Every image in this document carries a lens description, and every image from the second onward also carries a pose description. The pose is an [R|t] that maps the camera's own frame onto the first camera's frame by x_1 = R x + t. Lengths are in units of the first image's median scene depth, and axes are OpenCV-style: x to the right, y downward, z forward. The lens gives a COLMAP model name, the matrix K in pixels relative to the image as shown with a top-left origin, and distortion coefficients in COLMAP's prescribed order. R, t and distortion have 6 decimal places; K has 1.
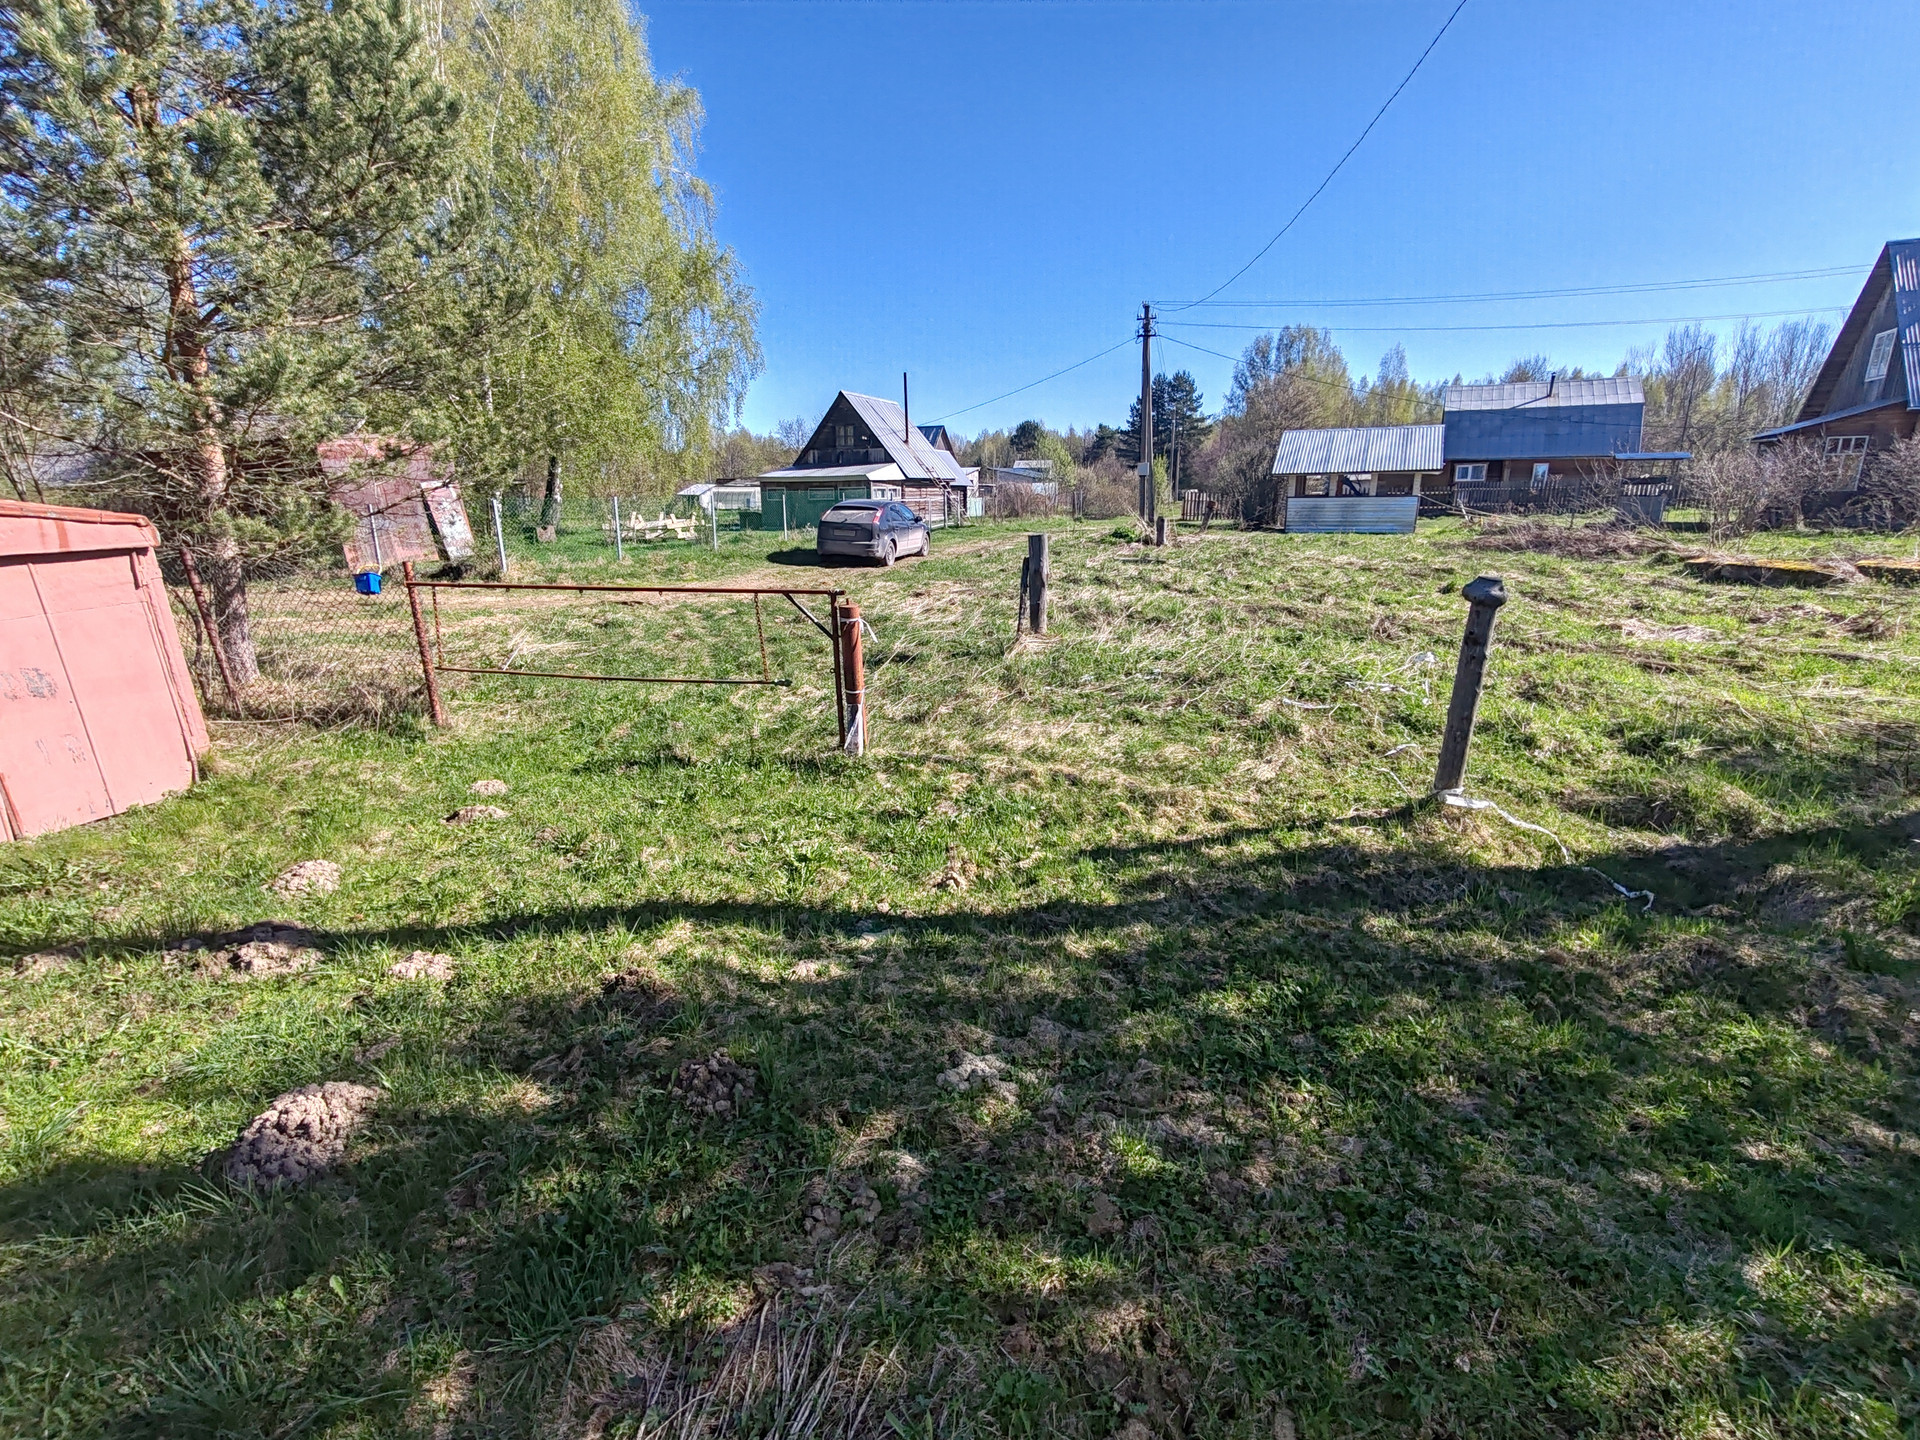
lens RADIAL K [[865.6, 0, 957.5], [0, 865.6, 721.5], [0, 0, 1]] dist [-0.001380, 0.000802]
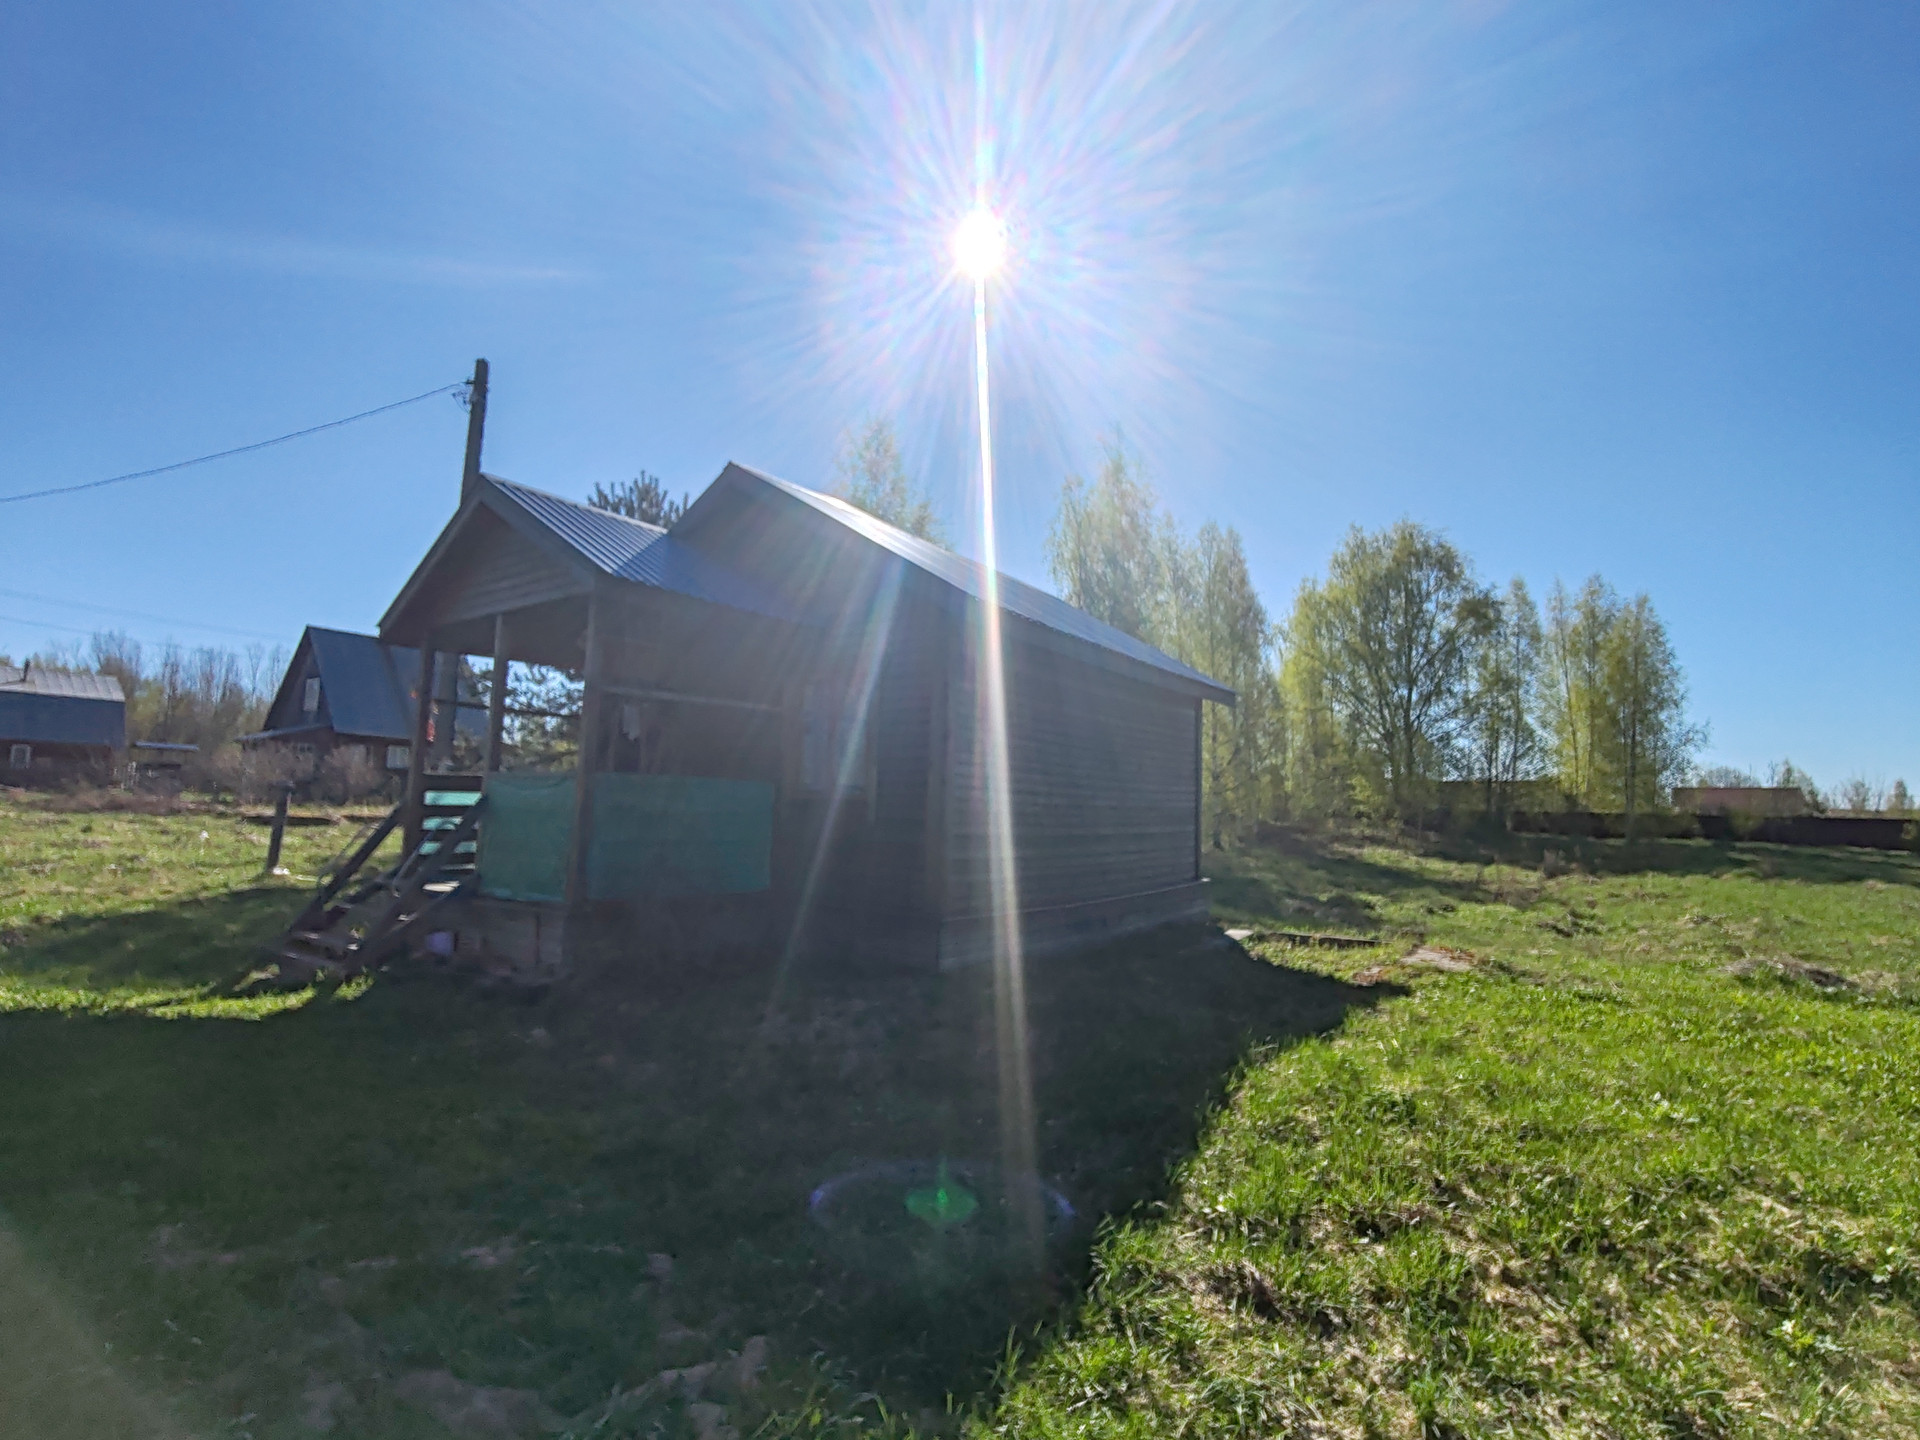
lens RADIAL K [[865.6, 0, 957.5], [0, 865.6, 721.5], [0, 0, 1]] dist [-0.001380, 0.000802]
pose [[0.109225, 0.115276, 0.987310, -0.195939], [0.221406, 0.965479, -0.137220, 0.052101], [-0.969046, 0.233584, 0.079931, -0.134028]]
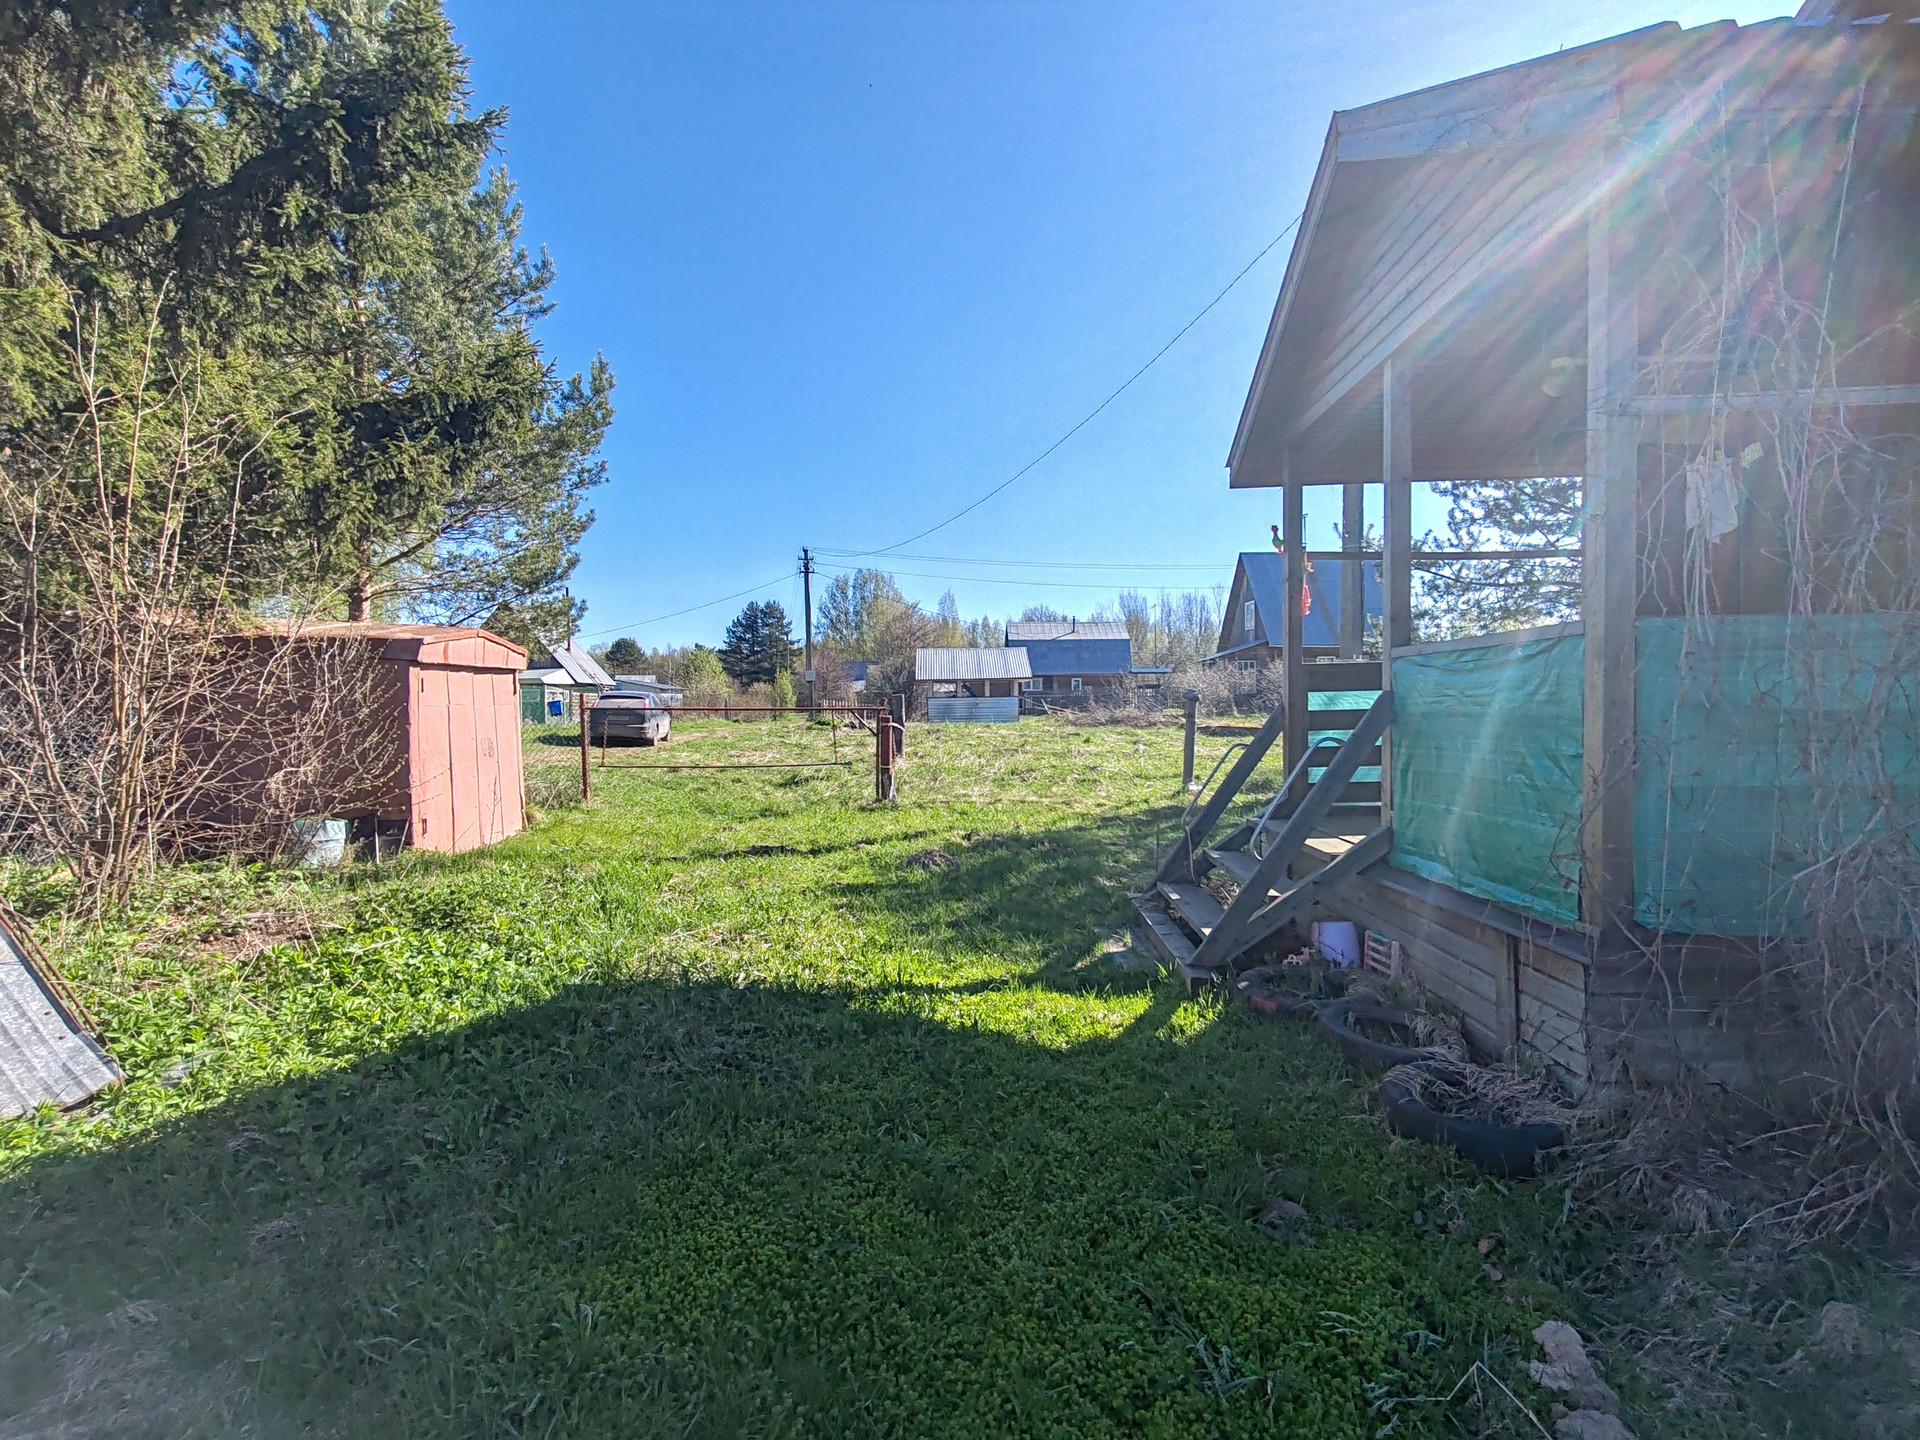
lens RADIAL K [[865.6, 0, 957.5], [0, 865.6, 721.5], [0, 0, 1]] dist [-0.001380, 0.000802]
pose [[0.890387, -0.008060, 0.455134, -0.117472], [0.118528, 0.969459, -0.214711, 0.039827], [-0.439503, 0.245122, 0.864149, -0.084829]]
